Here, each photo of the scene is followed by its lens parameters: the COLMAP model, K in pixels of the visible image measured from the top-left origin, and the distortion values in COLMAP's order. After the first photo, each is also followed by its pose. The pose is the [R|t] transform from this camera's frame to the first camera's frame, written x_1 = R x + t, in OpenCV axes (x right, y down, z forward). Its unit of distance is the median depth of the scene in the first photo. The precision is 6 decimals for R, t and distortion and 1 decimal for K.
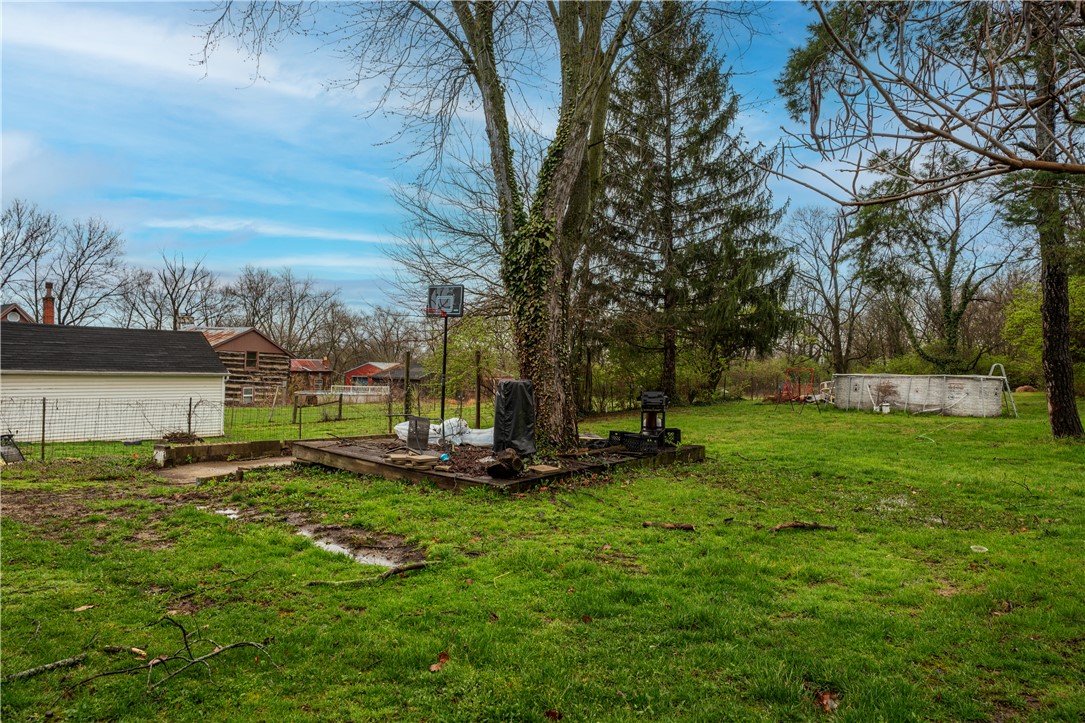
lens RADIAL K [[711.9, 0, 542.5], [0, 711.9, 361.5], [0, 0, 1]] dist [0.000820, 0.000066]
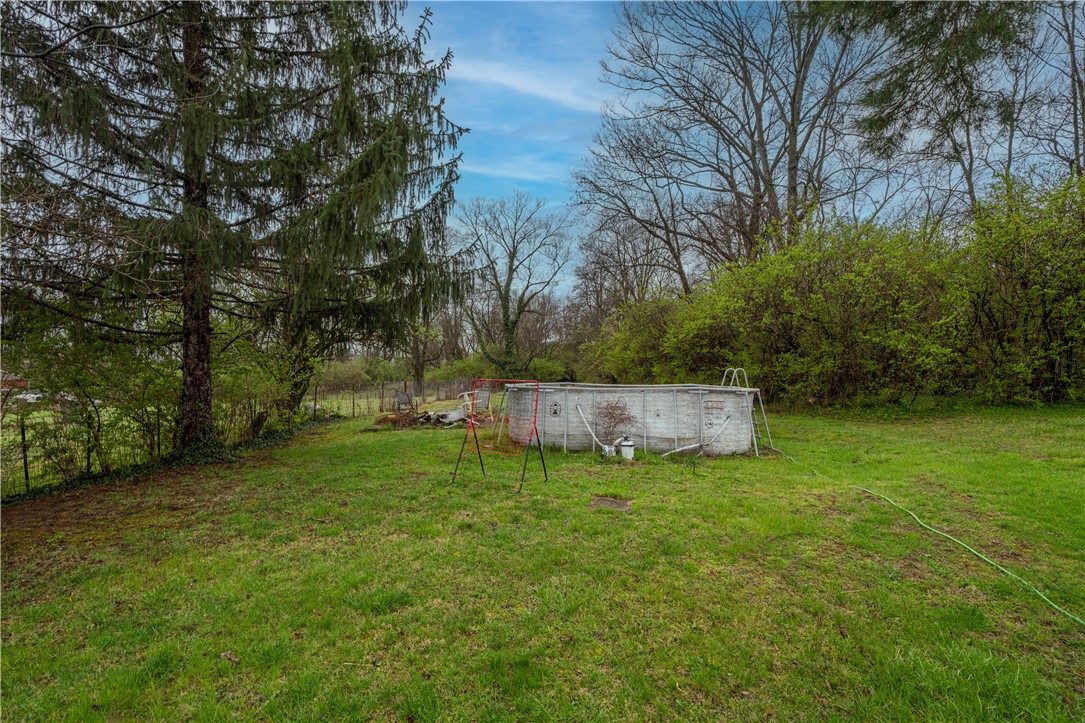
lens RADIAL K [[599.0, 0, 542.5], [0, 599.0, 361.5], [0, 0, 1]] dist [-0.001083, -0.000173]
pose [[0.809676, 0.005666, 0.586850, 0.105877], [-0.005278, 0.999983, -0.002373, -0.000964], [-0.586854, -0.001176, 0.809692, 0.450862]]
